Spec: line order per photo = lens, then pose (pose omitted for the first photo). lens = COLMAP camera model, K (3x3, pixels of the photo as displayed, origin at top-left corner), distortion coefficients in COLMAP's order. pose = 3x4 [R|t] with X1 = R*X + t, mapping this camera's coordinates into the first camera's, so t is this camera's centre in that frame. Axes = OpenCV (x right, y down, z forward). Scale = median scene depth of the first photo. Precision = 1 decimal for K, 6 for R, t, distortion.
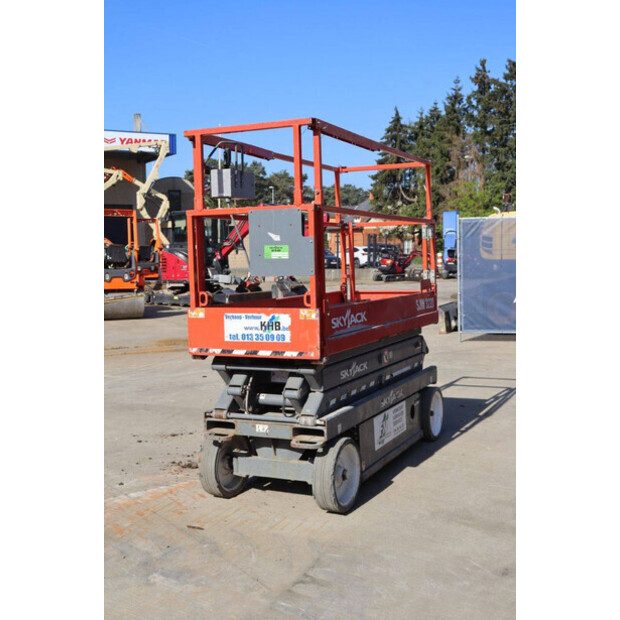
lens RADIAL K [[774.5, 0, 310.0], [0, 774.5, 310.0], [0, 0, 1]] dist [0.017061, 0.077283]
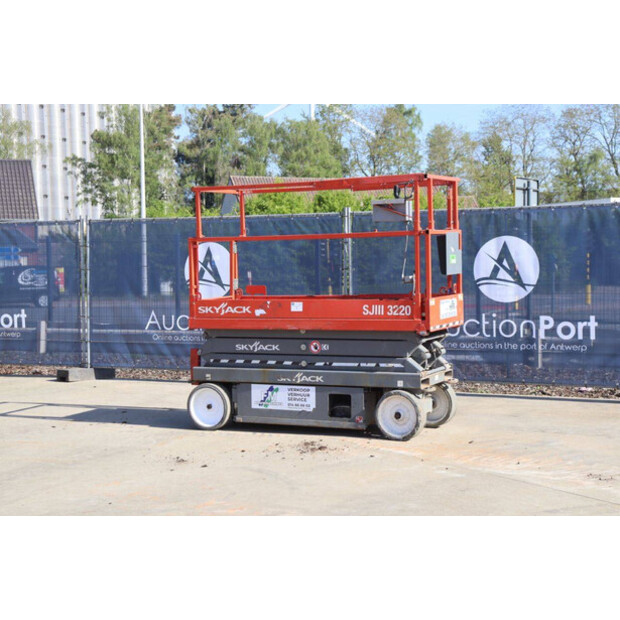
lens RADIAL K [[1082.6, 0, 310.0], [0, 1082.6, 310.0], [0, 0, 1]] dist [0.202114, 0.050865]
pose [[0.028612, -0.036393, 0.998928, -2.140103], [0.092020, 0.995189, 0.033621, -0.068860], [-0.995346, 0.090959, 0.031823, 1.158788]]
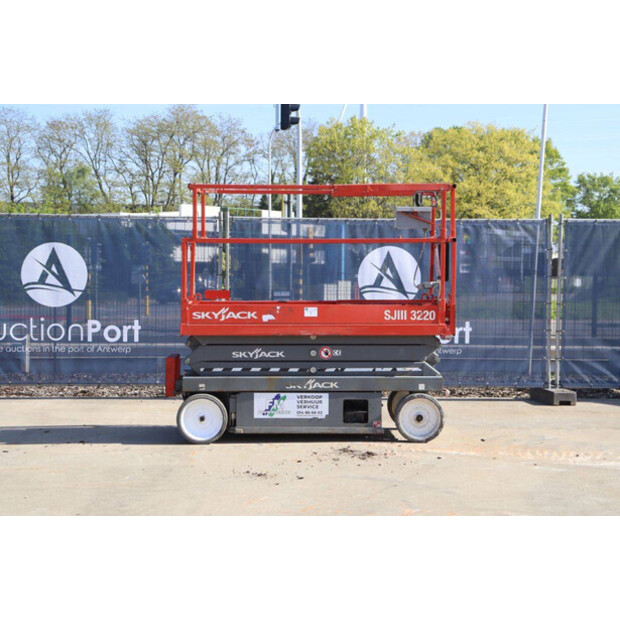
lens RADIAL K [[1082.6, 0, 310.0], [0, 1082.6, 310.0], [0, 0, 1]] dist [0.202114, 0.050865]
pose [[-0.433964, -0.026150, 0.900551, -1.893588], [0.068723, 0.995706, 0.062029, -0.138355], [-0.898305, 0.088807, -0.430303, 2.137752]]
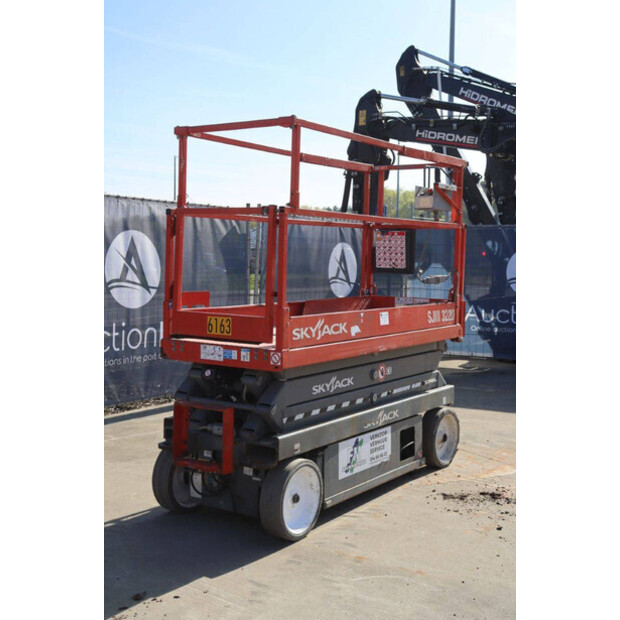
lens RADIAL K [[825.4, 0, 310.0], [0, 825.4, 310.0], [0, 0, 1]] dist [0.032401, 0.046692]
pose [[-0.988673, -0.007744, 0.149887, -0.109541], [0.011817, 0.991551, 0.129176, -0.166889], [-0.149621, 0.129484, -0.980228, 2.381332]]
